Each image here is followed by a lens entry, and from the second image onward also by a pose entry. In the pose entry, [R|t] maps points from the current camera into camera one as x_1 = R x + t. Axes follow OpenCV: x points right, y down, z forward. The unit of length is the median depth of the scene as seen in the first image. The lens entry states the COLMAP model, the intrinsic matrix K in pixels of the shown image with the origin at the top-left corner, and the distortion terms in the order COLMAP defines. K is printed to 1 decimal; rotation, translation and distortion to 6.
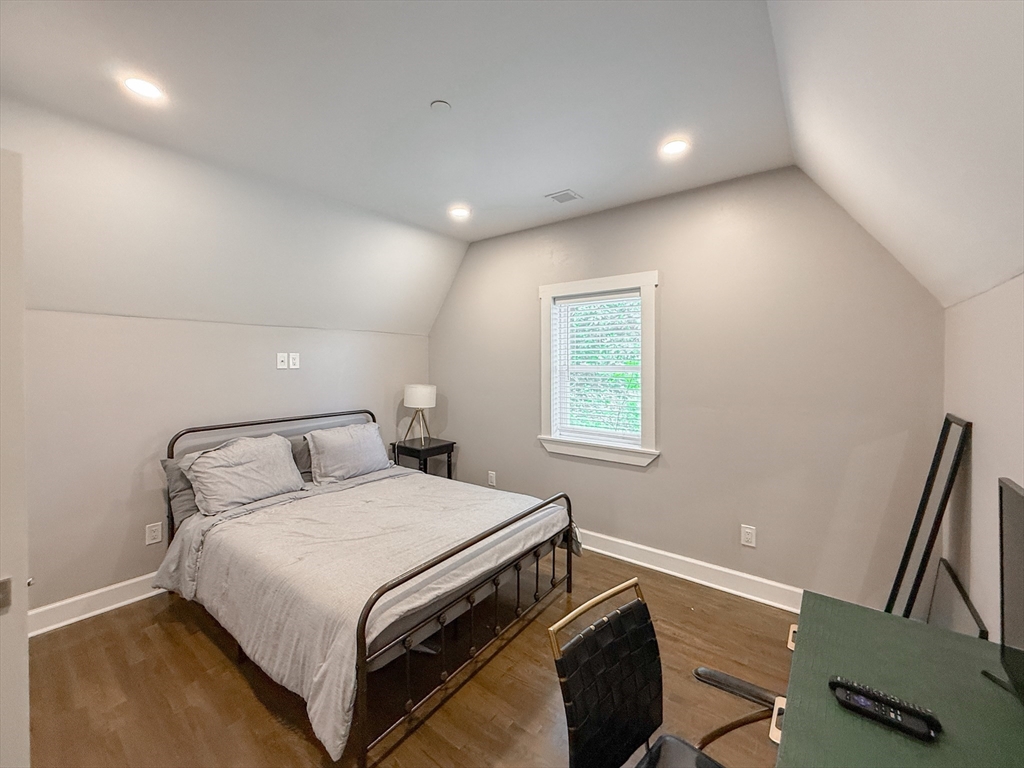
lens RADIAL K [[412.0, 0, 516.9], [0, 412.0, 360.5], [0, 0, 1]] dist [0.002813, -0.000029]
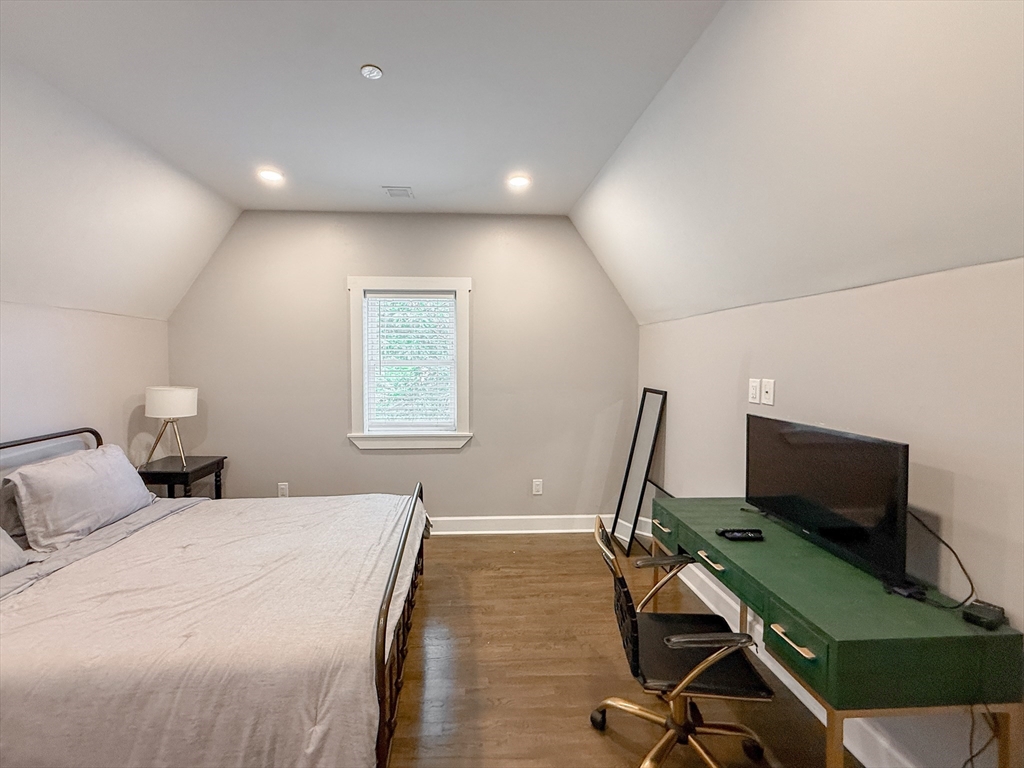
lens RADIAL K [[412.0, 0, 474.9], [0, 412.0, 367.6], [0, 0, 1]] dist [0.002813, -0.000029]
pose [[0.764502, -0.014201, 0.644465, -0.378436], [-0.004303, 0.999623, 0.027131, 0.001405], [-0.644607, -0.023515, 0.764152, 0.098330]]
